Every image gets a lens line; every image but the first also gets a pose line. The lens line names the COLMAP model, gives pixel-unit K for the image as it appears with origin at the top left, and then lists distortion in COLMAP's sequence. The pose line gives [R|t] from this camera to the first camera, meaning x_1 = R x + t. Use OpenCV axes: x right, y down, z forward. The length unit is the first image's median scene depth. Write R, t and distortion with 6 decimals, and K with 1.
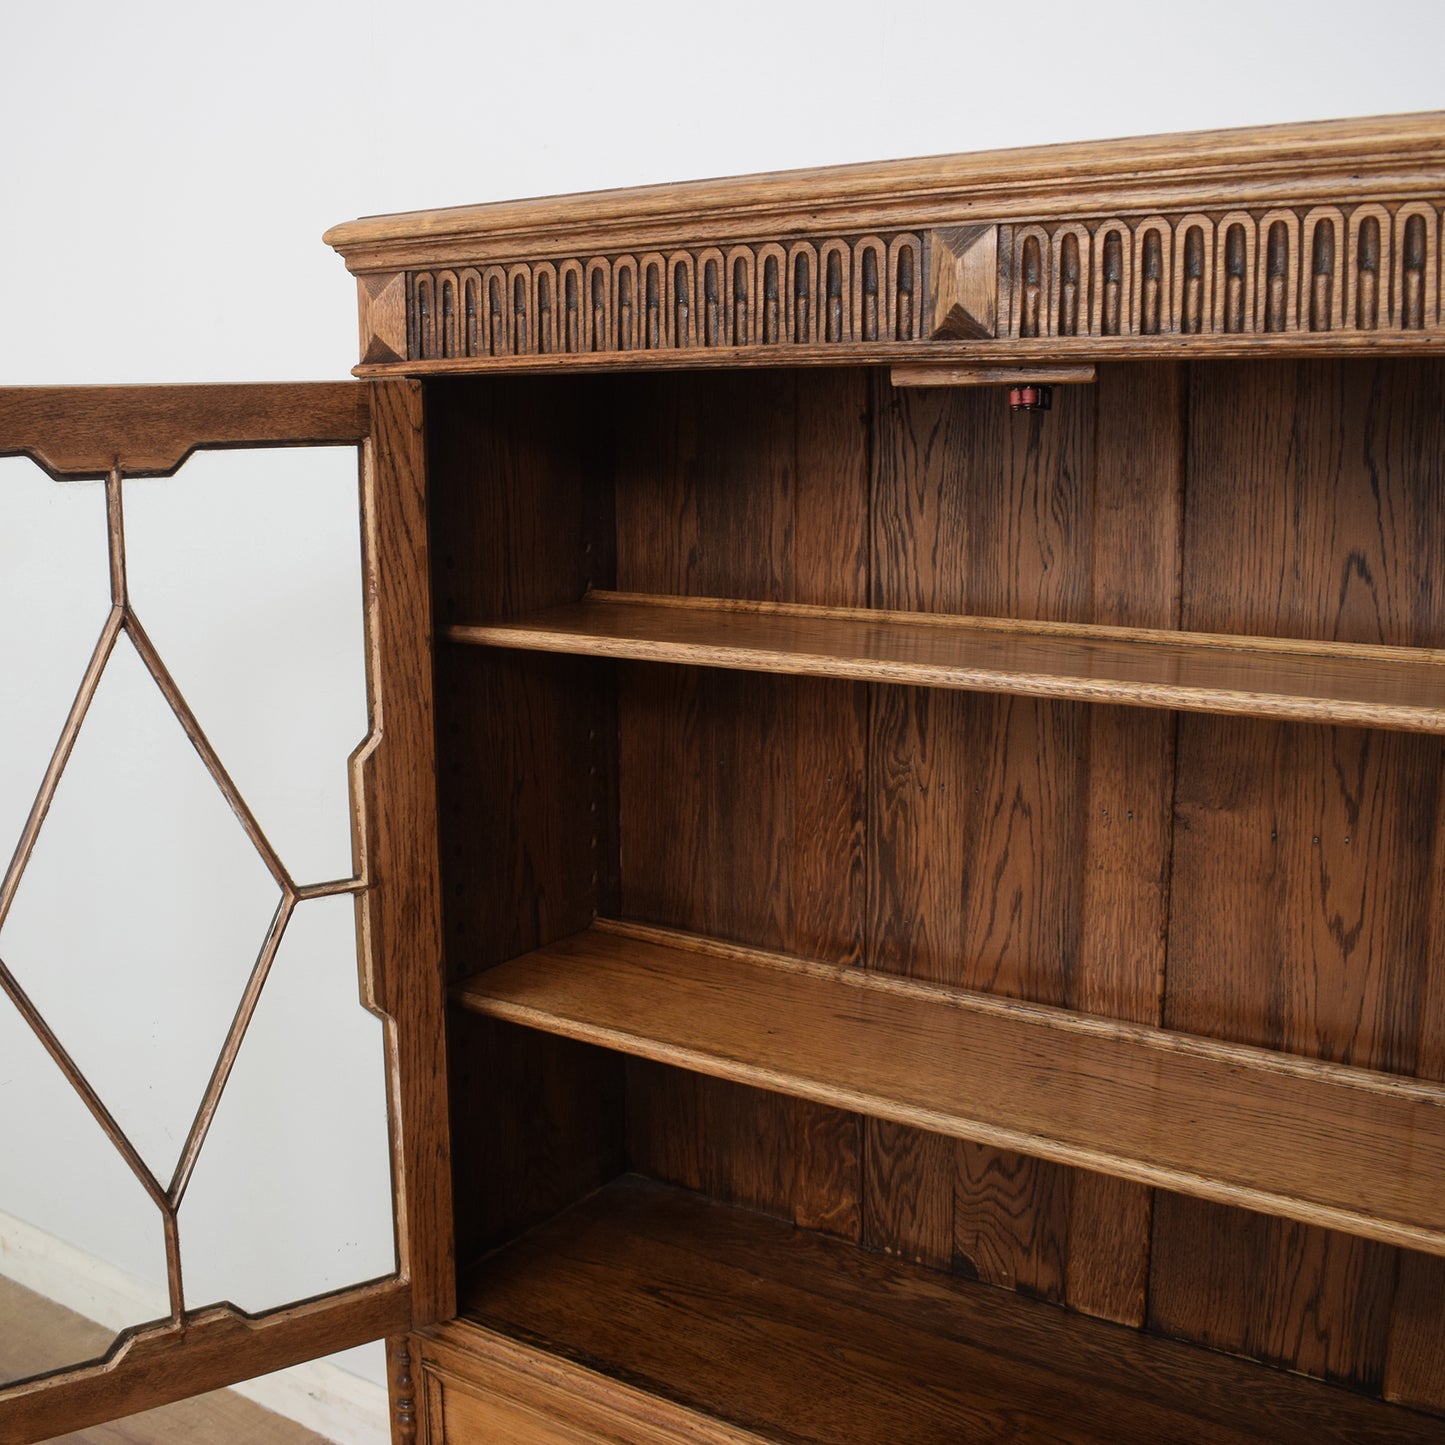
lens RADIAL K [[1679.8, 0, 657.6], [0, 1679.8, 721.1], [0, 0, 1]] dist [-0.094662, 0.000000]
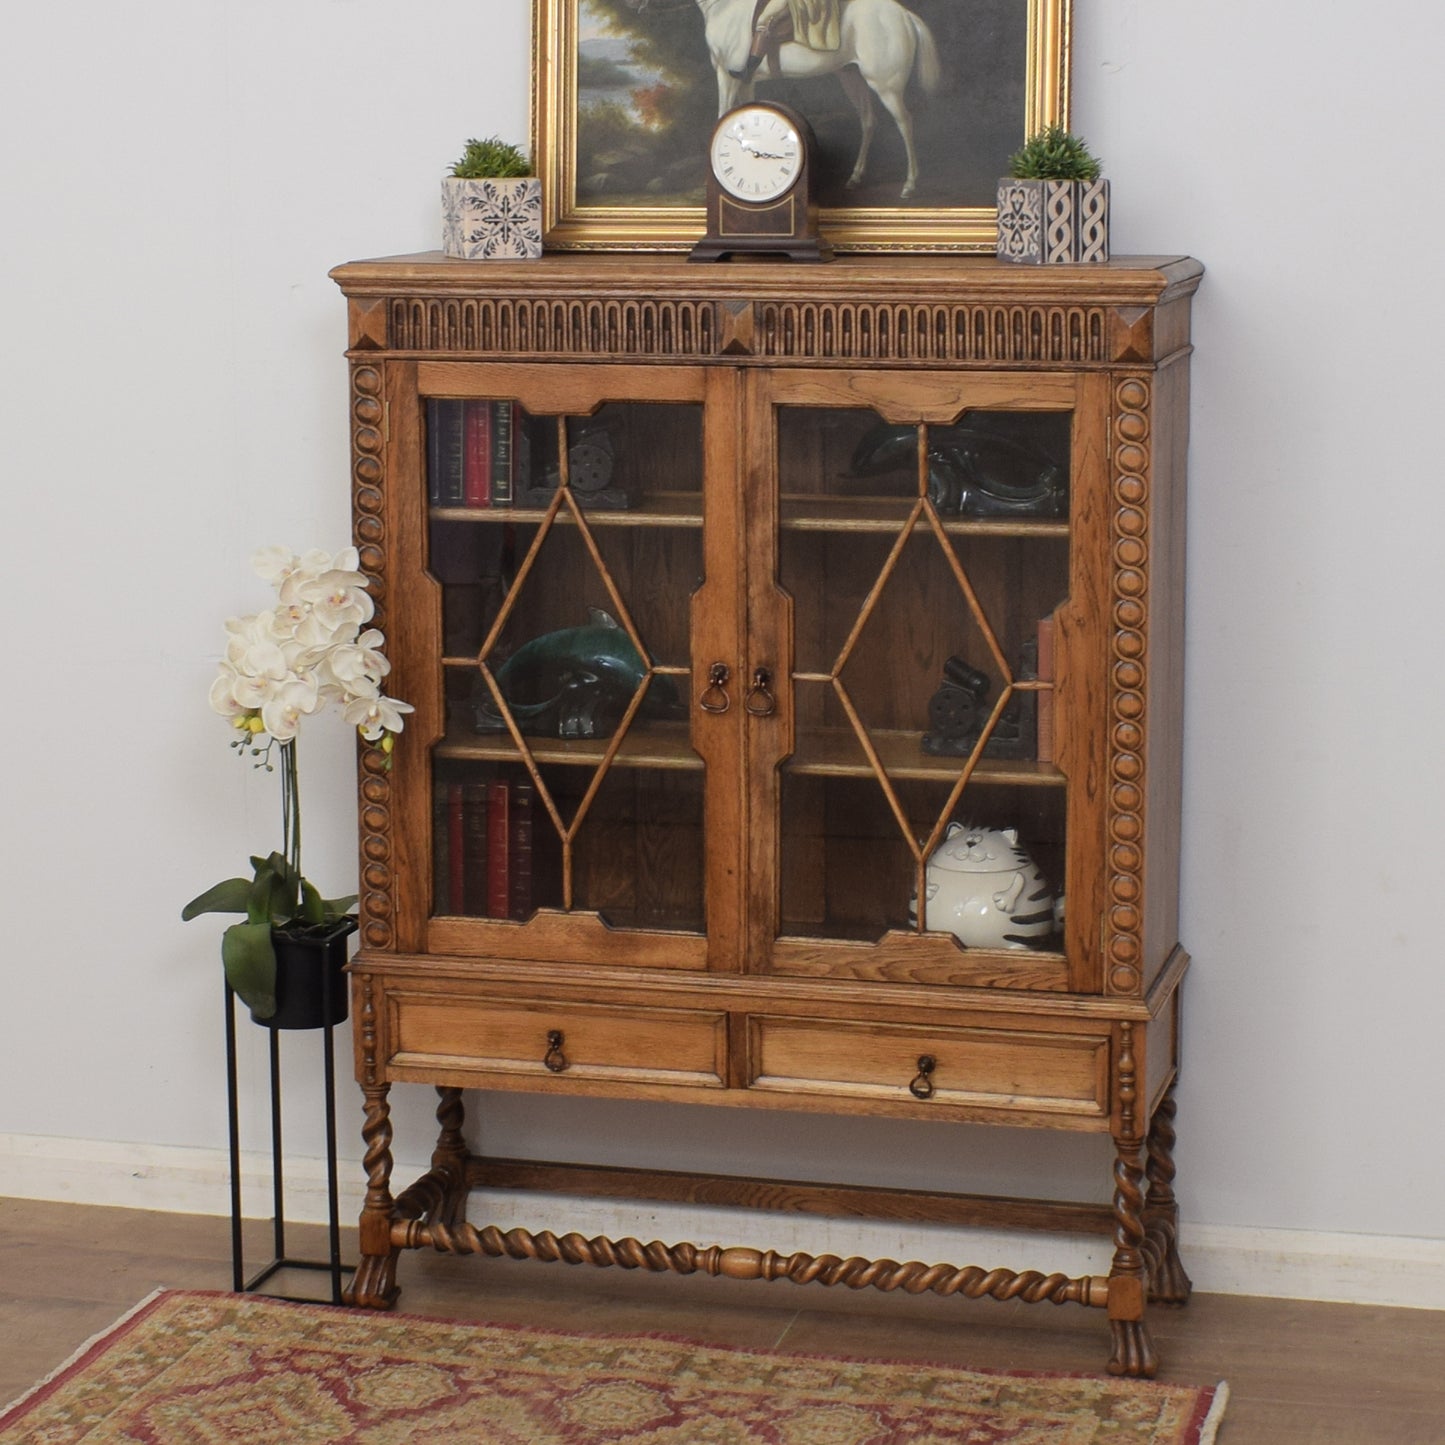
lens RADIAL K [[3405.1, 0, 797.2], [0, 3405.1, 664.8], [0, 0, 1]] dist [-0.090458, 0.000000]
pose [[0.928351, -0.050104, 0.368312, -1.049831], [0.058503, 0.998219, -0.011666, 0.165260], [-0.367071, 0.032378, 0.929629, -2.334395]]
